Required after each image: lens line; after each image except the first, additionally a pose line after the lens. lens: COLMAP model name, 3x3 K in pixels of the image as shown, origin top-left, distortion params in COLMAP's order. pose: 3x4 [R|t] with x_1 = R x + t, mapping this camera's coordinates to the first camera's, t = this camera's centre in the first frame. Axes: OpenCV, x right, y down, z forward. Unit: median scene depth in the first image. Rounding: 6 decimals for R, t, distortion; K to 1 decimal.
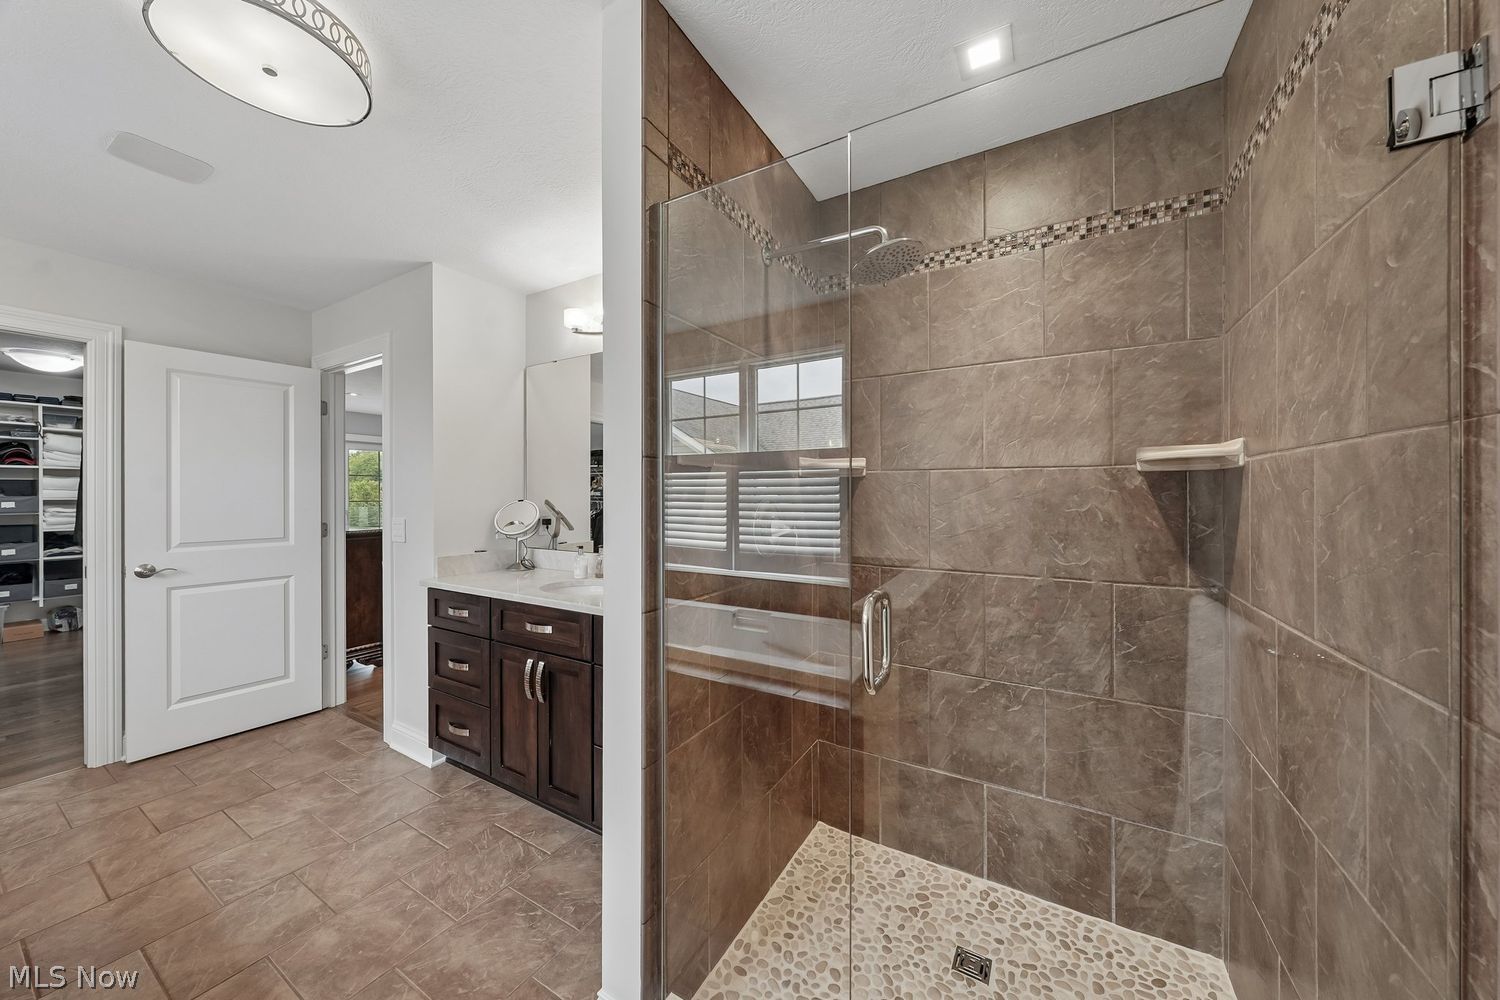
lens RADIAL K [[510.4, 0, 749.9], [0, 510.4, 495.0], [0, 0, 1]] dist [0.000067, 0.000050]
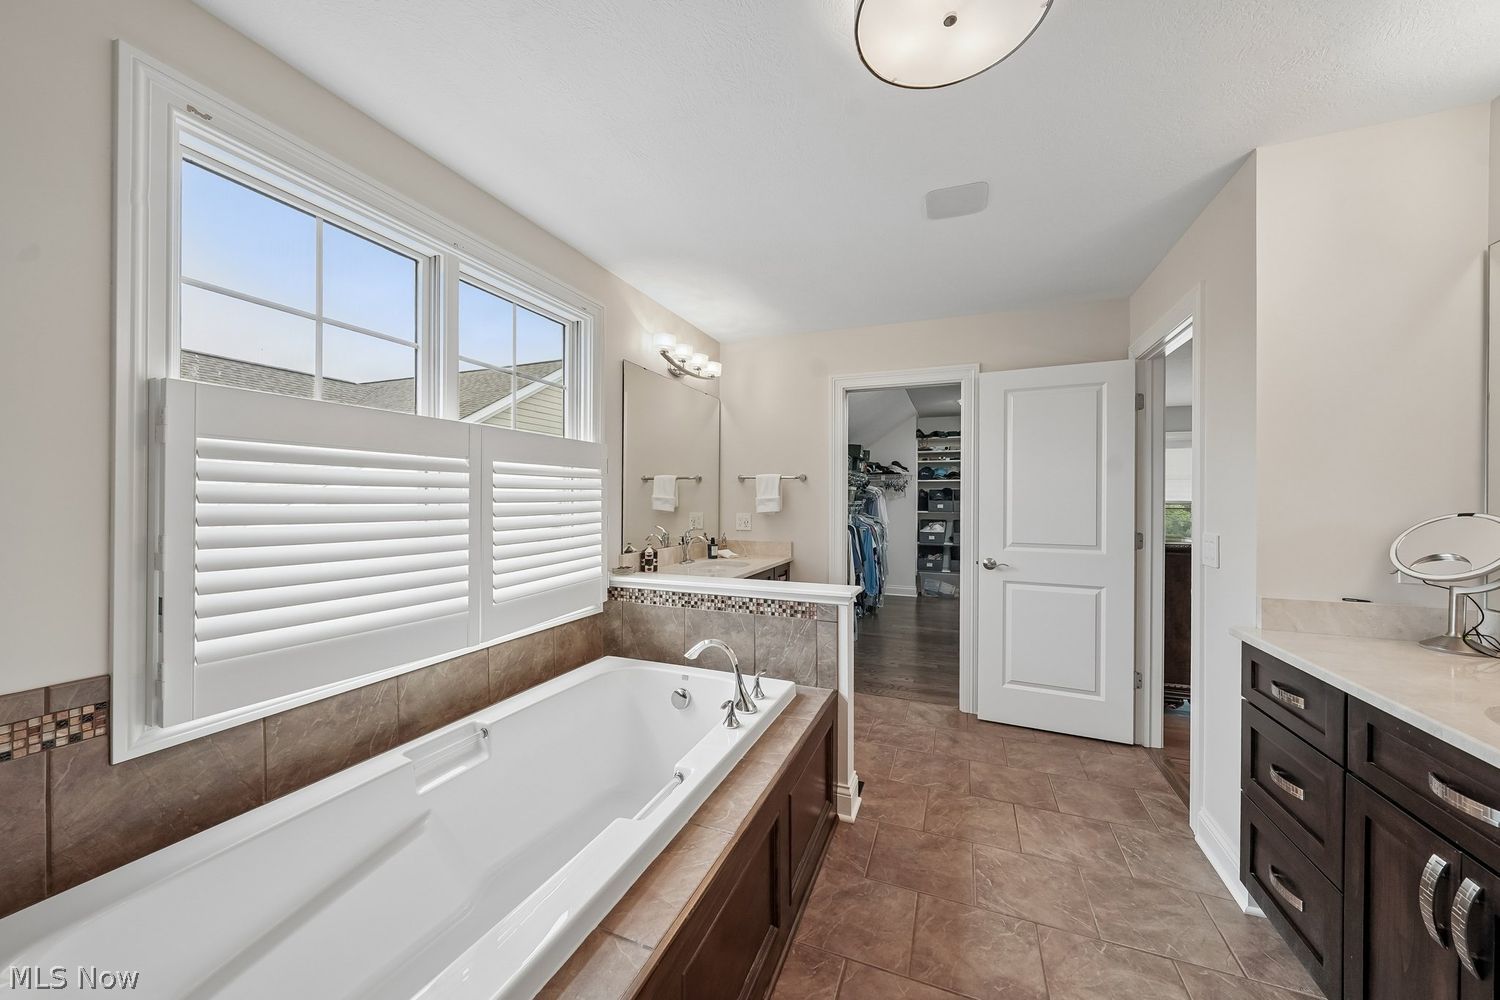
lens RADIAL K [[531.8, 0, 749.3], [0, 531.8, 501.0], [0, 0, 1]] dist [-0.001214, -0.000202]
pose [[0.145685, 0.007723, -0.989301, -0.039735], [-0.006037, 0.999958, 0.006917, -0.002678], [0.989313, 0.004965, 0.145725, 0.263197]]
